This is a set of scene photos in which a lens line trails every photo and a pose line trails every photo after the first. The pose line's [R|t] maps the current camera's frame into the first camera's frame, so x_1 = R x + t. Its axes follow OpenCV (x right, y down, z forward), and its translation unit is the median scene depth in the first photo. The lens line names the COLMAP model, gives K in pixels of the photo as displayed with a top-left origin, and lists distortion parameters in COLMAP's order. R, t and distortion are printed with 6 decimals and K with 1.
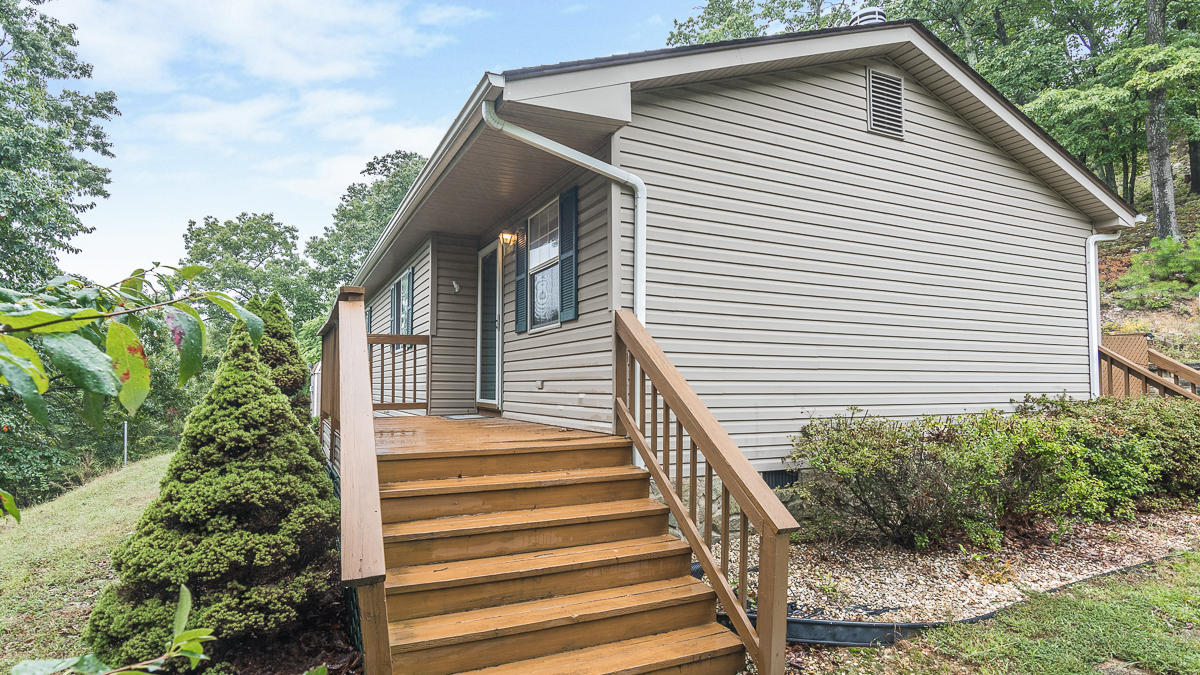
lens RADIAL K [[635.4, 0, 657.4], [0, 635.4, 331.7], [0, 0, 1]] dist [-0.002530, -0.001040]
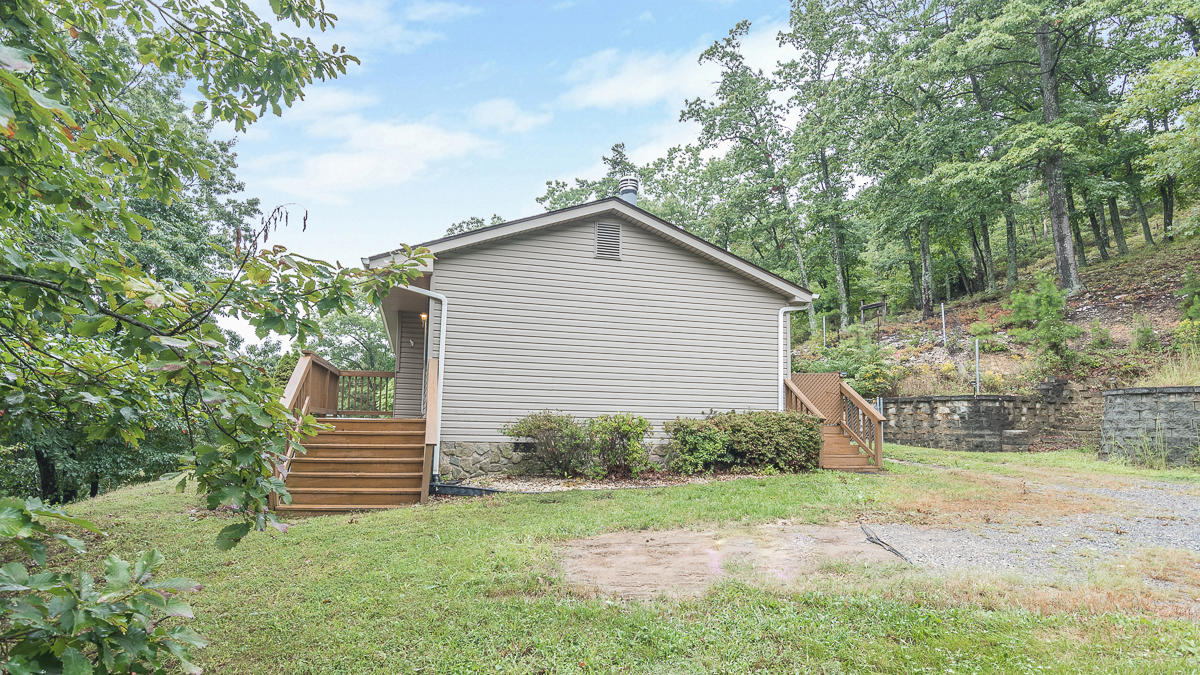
lens RADIAL K [[617.9, 0, 600.0], [0, 617.9, 337.5], [0, 0, 1]] dist [-0.002387, 0.000213]
pose [[0.977744, -0.008330, -0.209635, 0.259313], [-0.003182, 0.998508, -0.054515, 0.001336], [0.209776, 0.053969, 0.976259, -0.248639]]
